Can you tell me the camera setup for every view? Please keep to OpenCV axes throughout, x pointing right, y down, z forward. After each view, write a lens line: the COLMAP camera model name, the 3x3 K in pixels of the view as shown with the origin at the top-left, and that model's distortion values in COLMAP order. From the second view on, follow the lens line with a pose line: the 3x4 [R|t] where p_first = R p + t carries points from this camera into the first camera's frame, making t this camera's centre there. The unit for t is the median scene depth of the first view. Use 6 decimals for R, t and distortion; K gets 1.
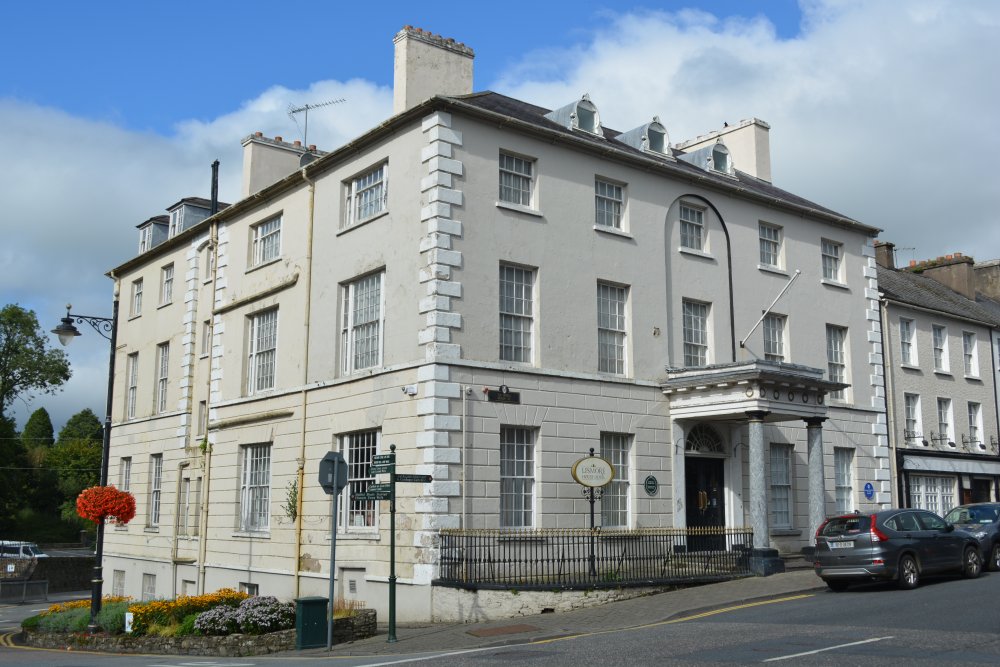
lens RADIAL K [[1041.4, 0, 500.7], [0, 1041.4, 334.9], [0, 0, 1]] dist [-0.013352, 0.000000]
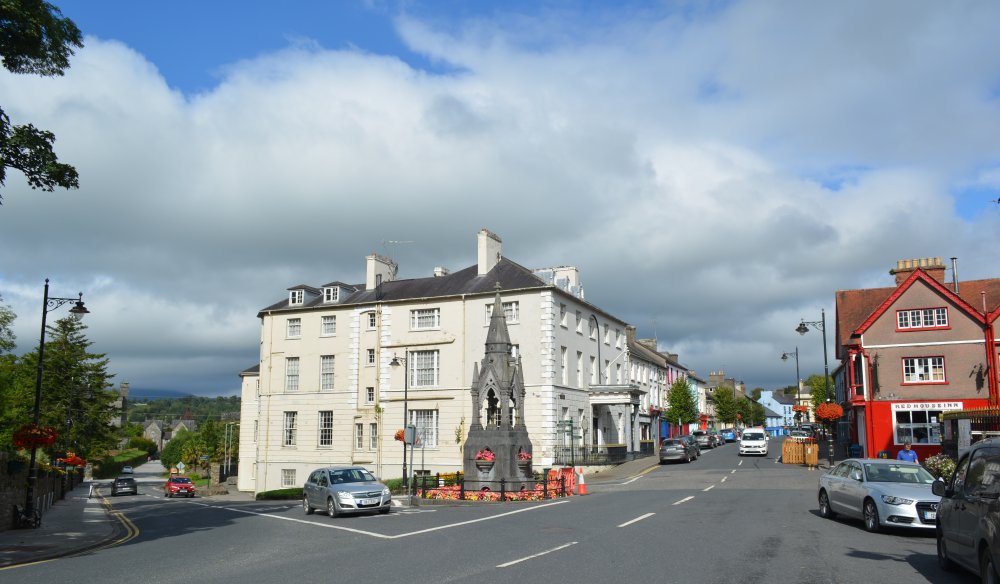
lens RADIAL K [[775.2, 0, 501.4], [0, 775.2, 330.3], [0, 0, 1]] dist [-0.007366, -0.010264]
pose [[0.888235, 0.059261, 0.455551, -0.974538], [-0.074164, 0.997135, 0.014891, -0.120427], [-0.453363, -0.047013, 0.890085, -0.658476]]
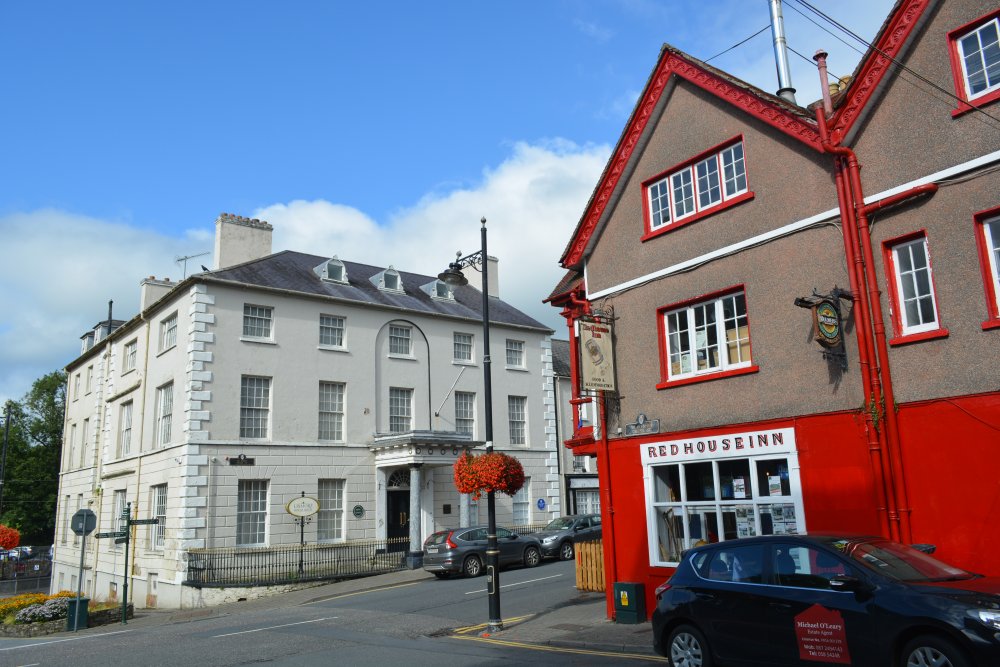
lens RADIAL K [[775.9, 0, 500.2], [0, 775.9, 333.8], [0, 0, 1]] dist [-0.015534, 0.008523]
pose [[0.999236, -0.031213, 0.023501, 0.340295], [0.032190, 0.998582, -0.042403, -0.065883], [-0.022144, 0.043127, 0.998824, -0.179163]]
